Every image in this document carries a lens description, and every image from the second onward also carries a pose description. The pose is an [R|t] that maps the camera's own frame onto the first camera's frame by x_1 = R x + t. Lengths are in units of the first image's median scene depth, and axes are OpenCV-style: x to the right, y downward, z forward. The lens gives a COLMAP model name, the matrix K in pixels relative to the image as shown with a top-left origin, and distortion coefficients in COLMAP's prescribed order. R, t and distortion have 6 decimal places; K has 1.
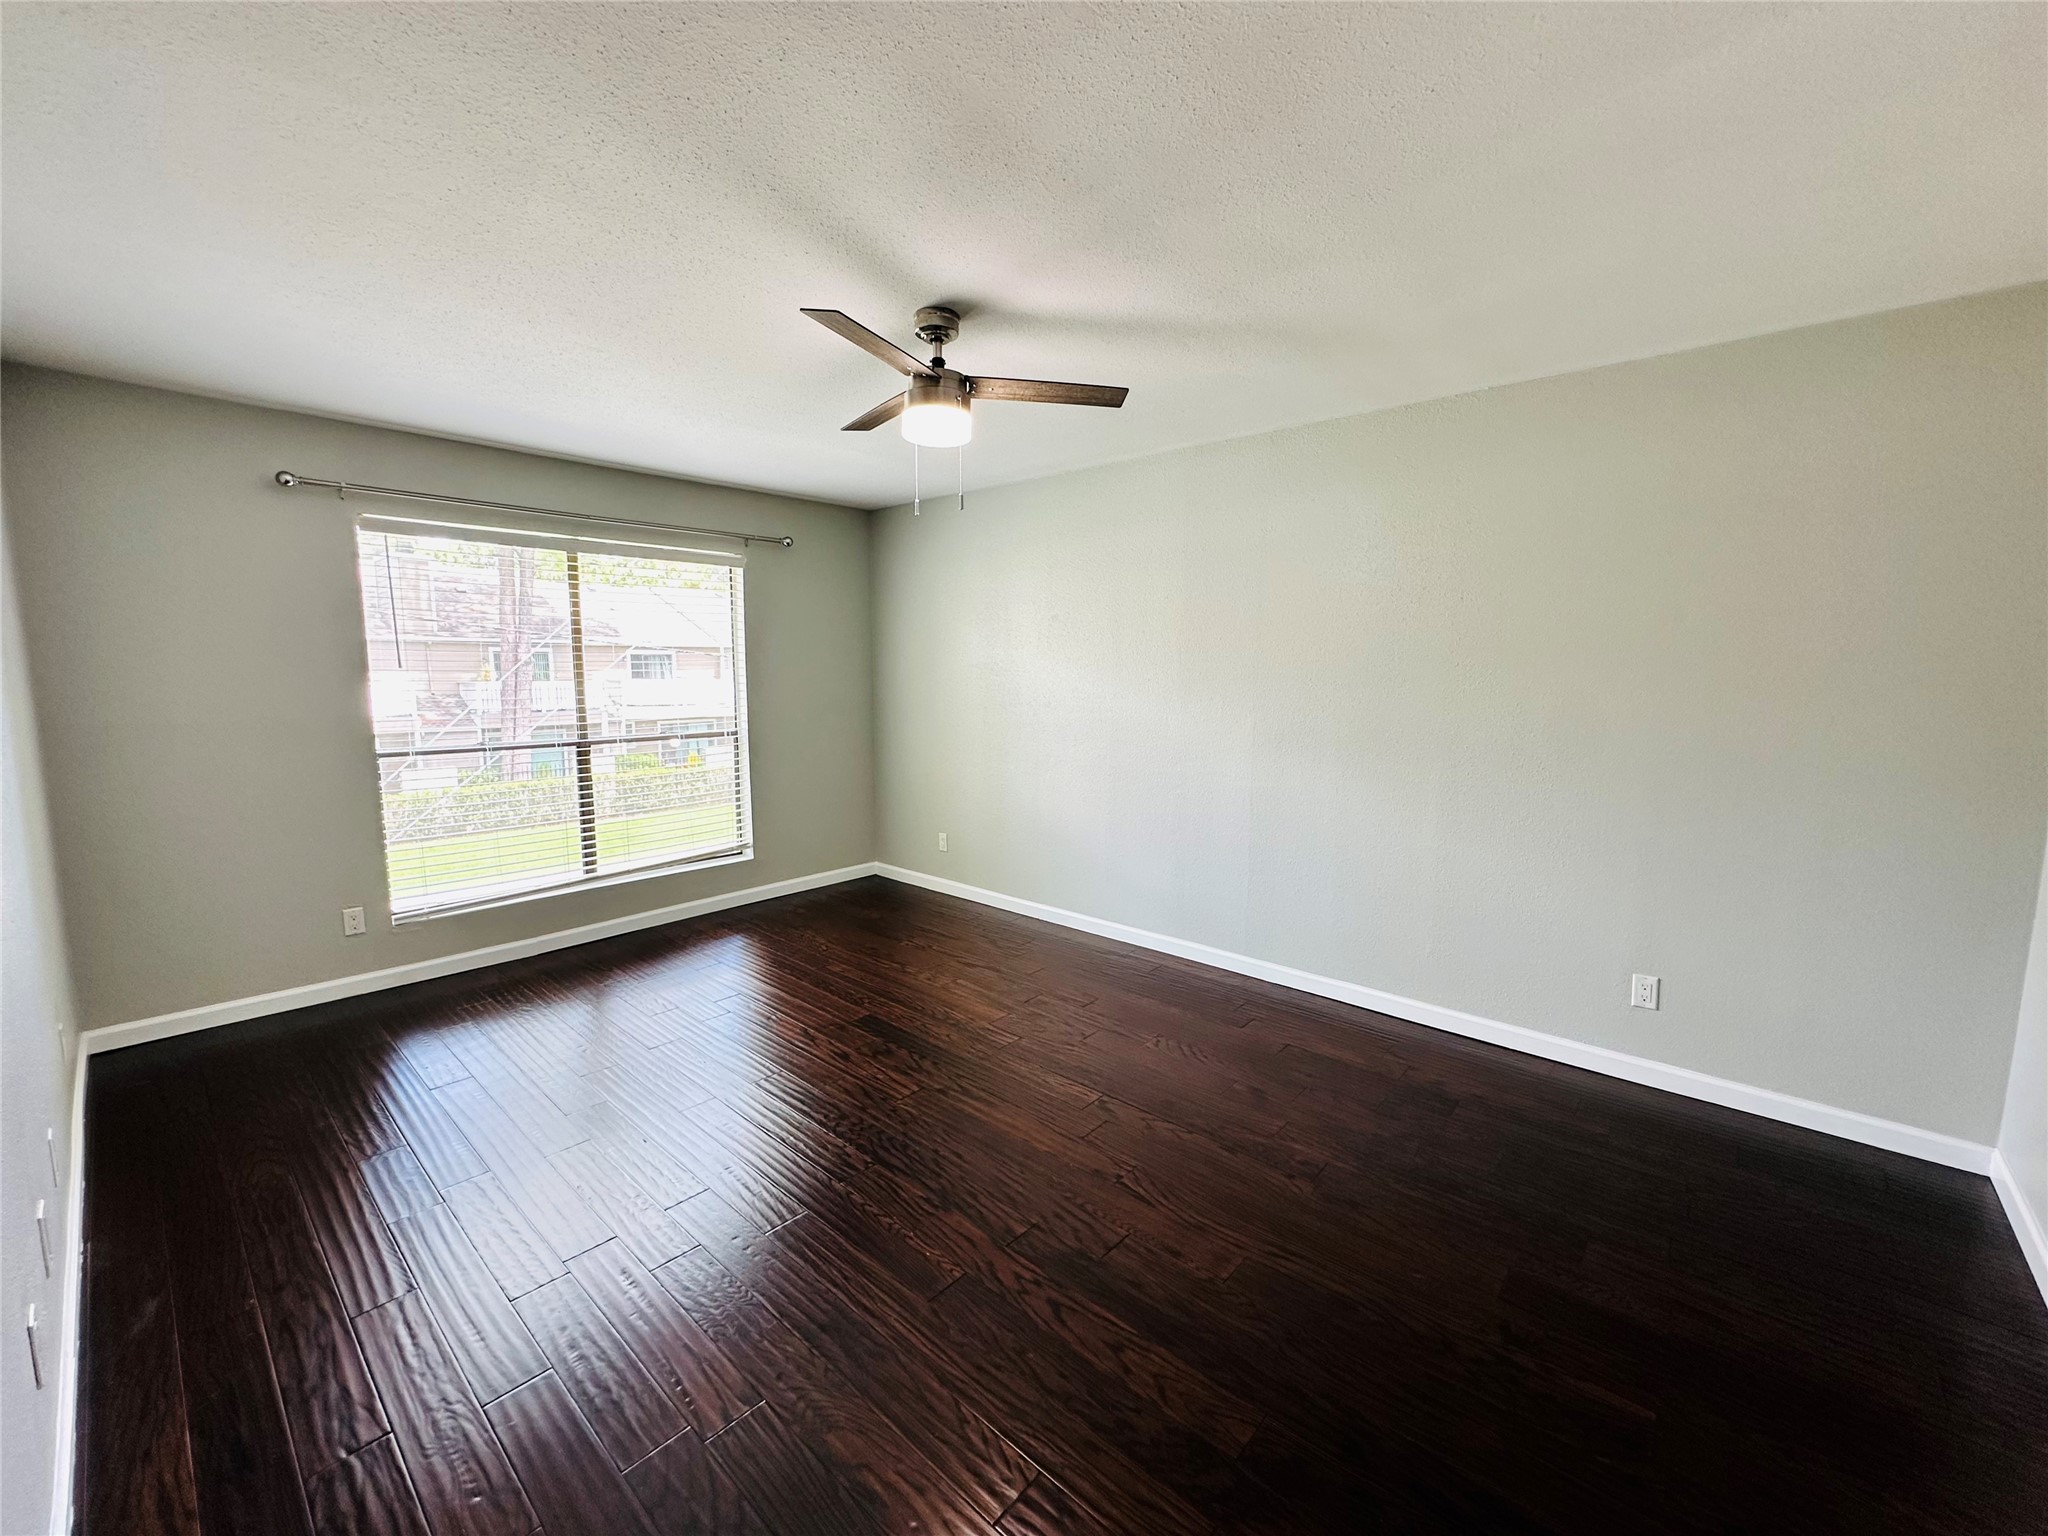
lens RADIAL K [[821.3, 0, 1024.0], [0, 821.3, 768.0], [0, 0, 1]] dist [-0.000425, -0.000250]
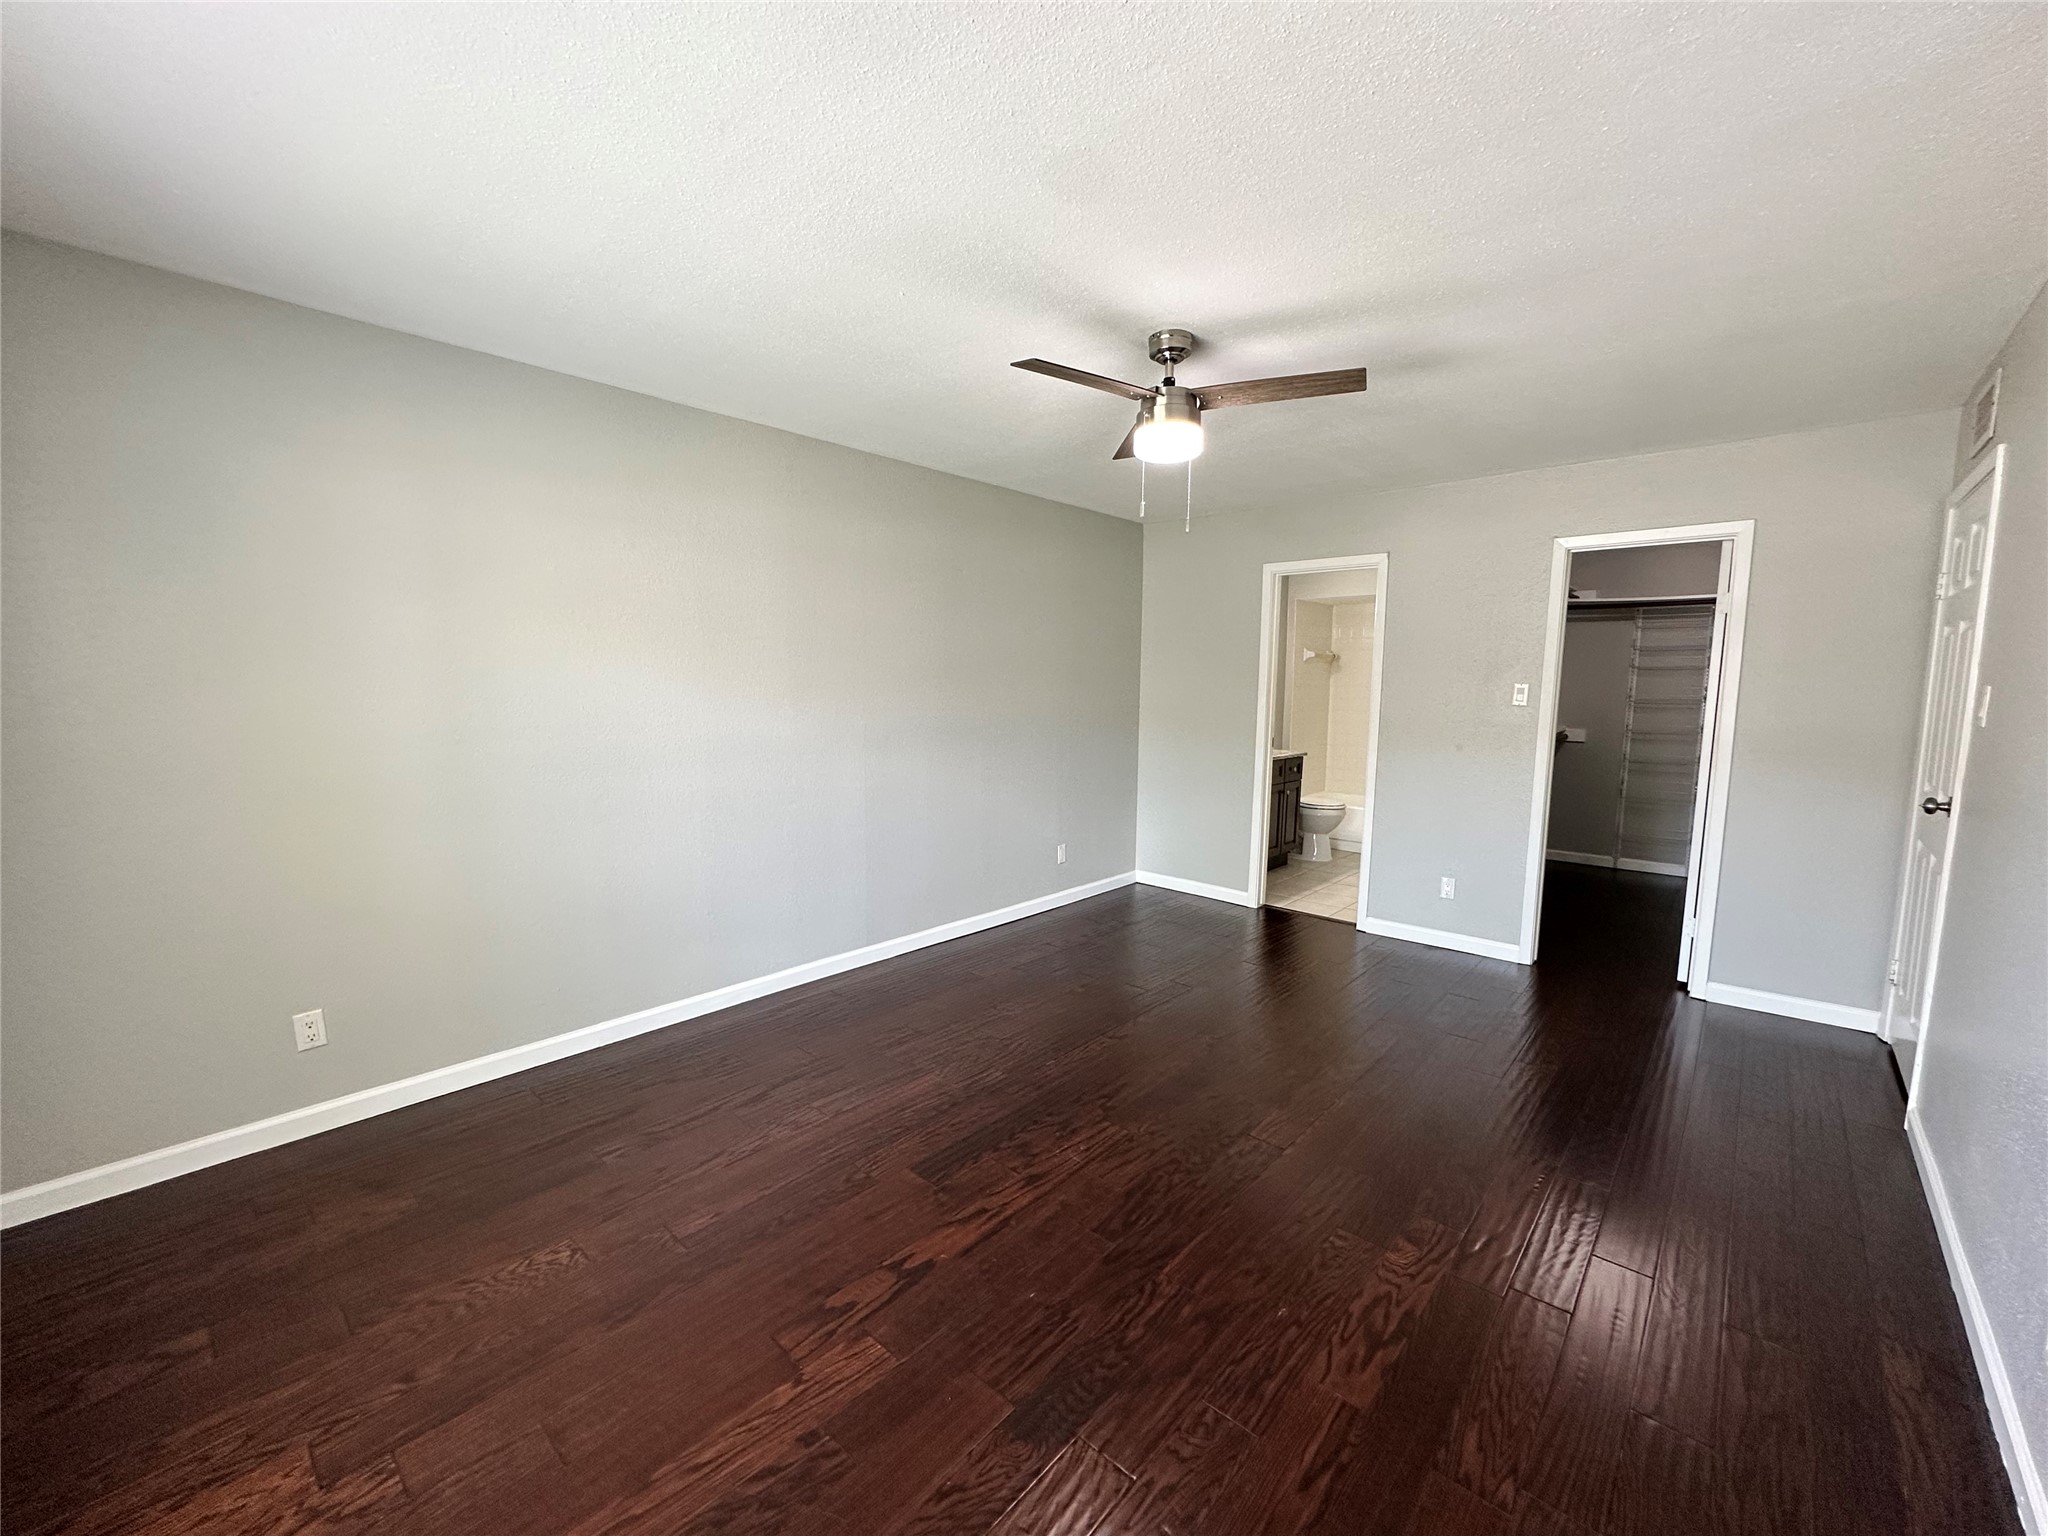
lens RADIAL K [[821.3, 0, 1024.0], [0, 821.3, 768.0], [0, 0, 1]] dist [-0.000425, -0.000250]
pose [[0.007234, -0.113275, 0.993537, -0.955410], [0.110964, 0.987518, 0.111781, -0.116726], [-0.993798, 0.109439, 0.019714, 0.969309]]
